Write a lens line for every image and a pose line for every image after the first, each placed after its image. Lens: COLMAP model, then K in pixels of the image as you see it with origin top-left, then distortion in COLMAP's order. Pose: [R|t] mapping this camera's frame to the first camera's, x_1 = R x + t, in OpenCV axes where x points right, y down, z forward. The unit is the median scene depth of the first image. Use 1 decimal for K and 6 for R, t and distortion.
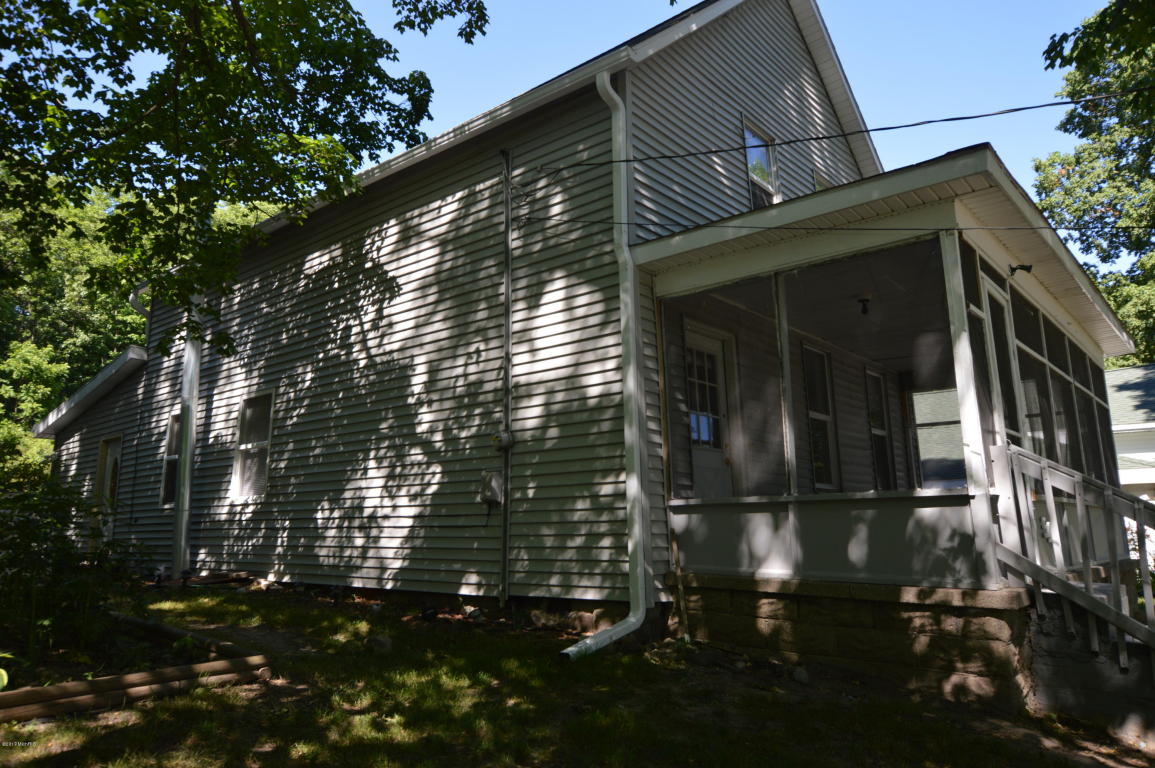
lens RADIAL K [[805.3, 0, 577.5], [0, 805.3, 384.0], [0, 0, 1]] dist [-0.083243, 0.079200]
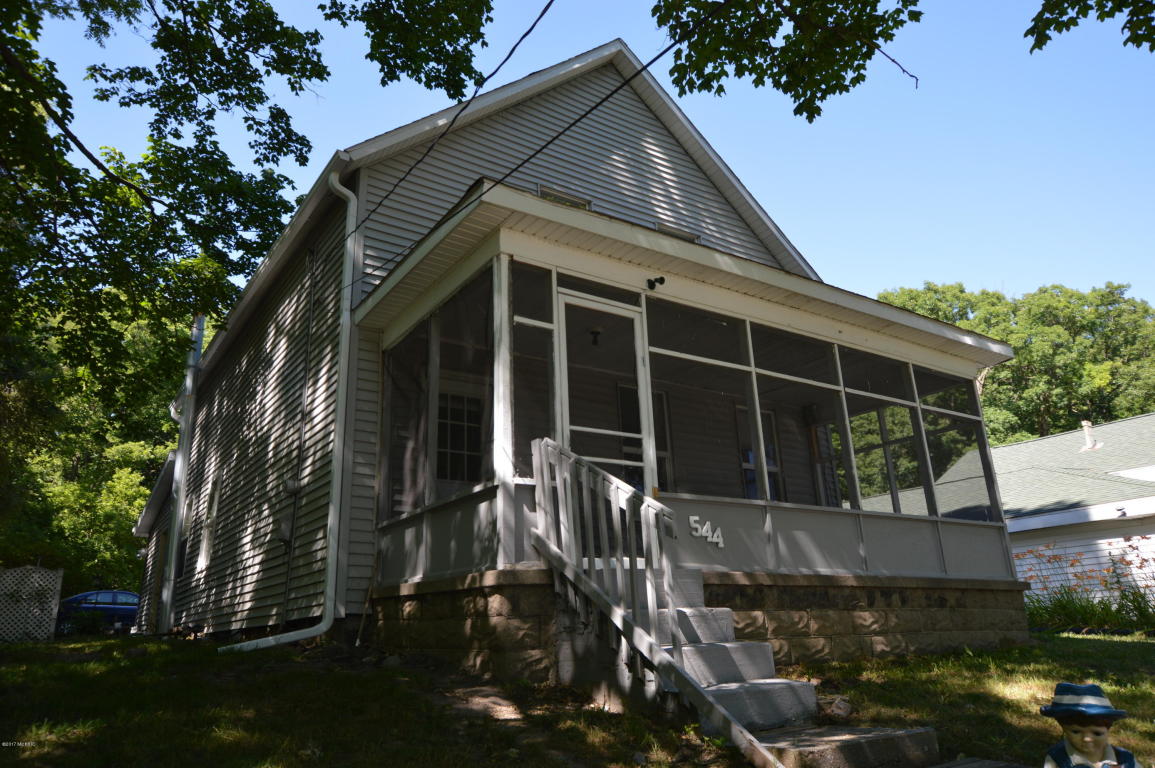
lens RADIAL K [[805.3, 0, 577.5], [0, 805.3, 384.0], [0, 0, 1]] dist [-0.083243, 0.079200]
pose [[0.968553, -0.106985, -0.224633, 0.572837], [0.079919, 0.988764, -0.126325, 0.097844], [0.235624, 0.104400, 0.966220, -0.045090]]
